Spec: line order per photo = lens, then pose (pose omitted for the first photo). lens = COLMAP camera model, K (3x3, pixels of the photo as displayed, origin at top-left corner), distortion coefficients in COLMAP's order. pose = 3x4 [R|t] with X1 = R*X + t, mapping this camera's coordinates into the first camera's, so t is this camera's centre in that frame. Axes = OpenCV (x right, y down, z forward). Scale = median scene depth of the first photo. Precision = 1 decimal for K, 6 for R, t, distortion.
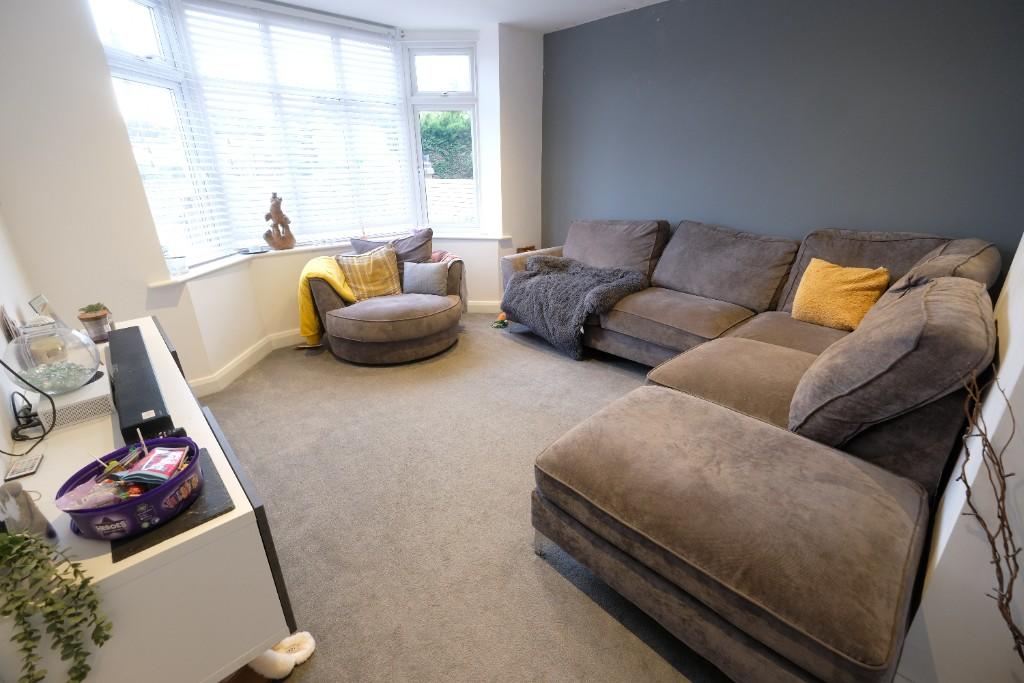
lens RADIAL K [[447.8, 0, 513.0], [0, 447.8, 335.7], [0, 0, 1]] dist [0.000839, -0.000054]
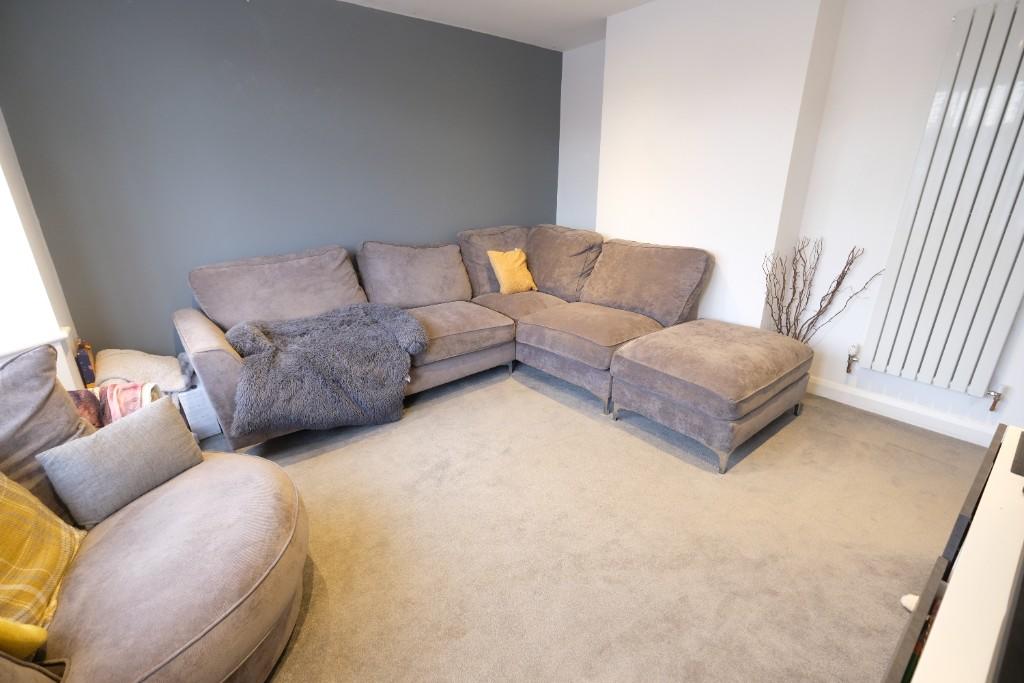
lens RADIAL K [[447.8, 0, 513.0], [0, 447.8, 335.7], [0, 0, 1]] dist [0.000839, -0.000054]
pose [[0.078915, -0.321481, 0.943622, -0.592658], [0.356897, 0.892943, 0.274368, -0.244985], [-0.930805, 0.315124, 0.185202, 0.638240]]
